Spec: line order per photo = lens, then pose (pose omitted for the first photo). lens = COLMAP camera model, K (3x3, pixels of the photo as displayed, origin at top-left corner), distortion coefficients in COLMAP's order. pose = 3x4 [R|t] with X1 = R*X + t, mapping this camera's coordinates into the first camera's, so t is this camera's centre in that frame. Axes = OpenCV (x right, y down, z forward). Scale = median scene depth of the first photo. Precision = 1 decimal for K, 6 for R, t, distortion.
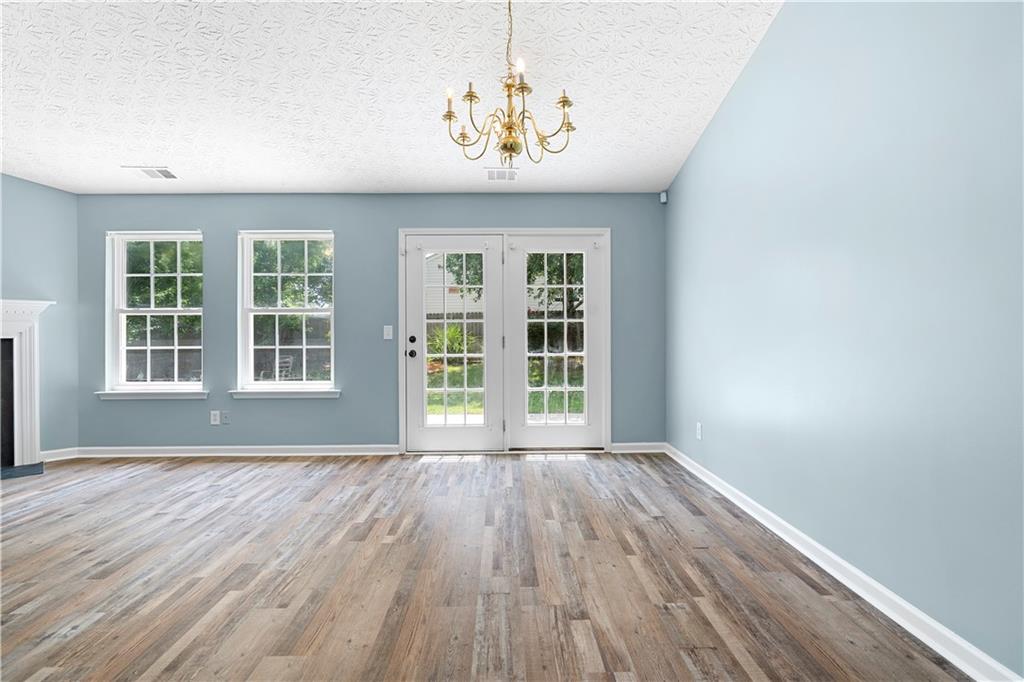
lens RADIAL K [[465.5, 0, 514.2], [0, 465.5, 336.3], [0, 0, 1]] dist [-0.009442, 0.003039]
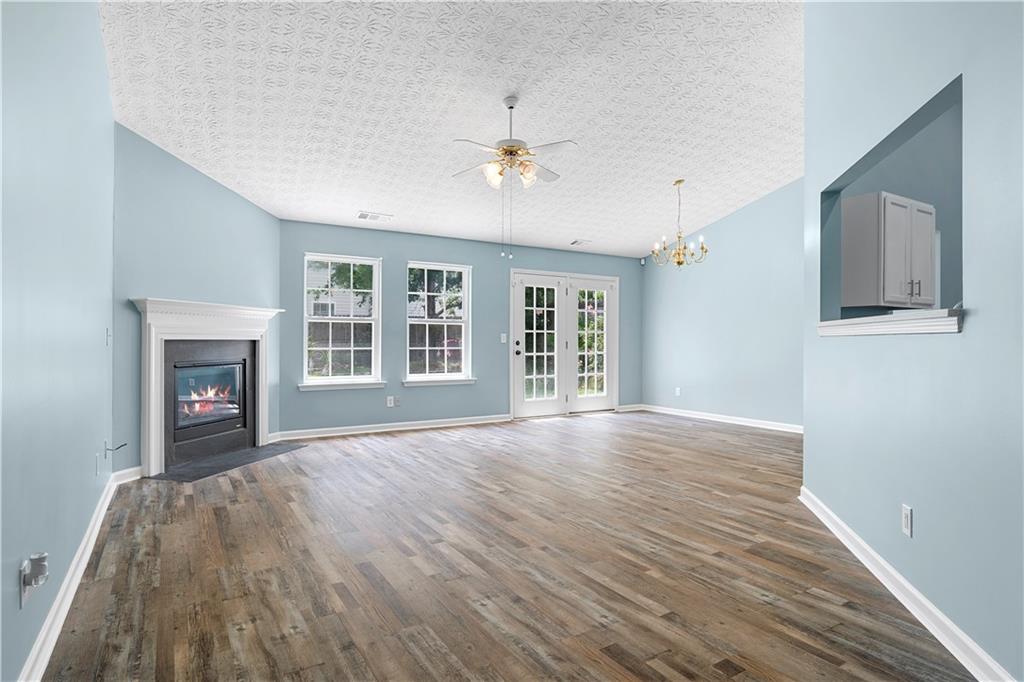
lens RADIAL K [[562.5, 0, 511.9], [0, 562.5, 341.9], [0, 0, 1]] dist [-0.011516, 0.000072]
pose [[0.859604, 0.007552, 0.510906, -1.590507], [-0.005510, 0.999970, -0.005510, 0.017811], [-0.510932, 0.001921, 0.859619, -0.743055]]
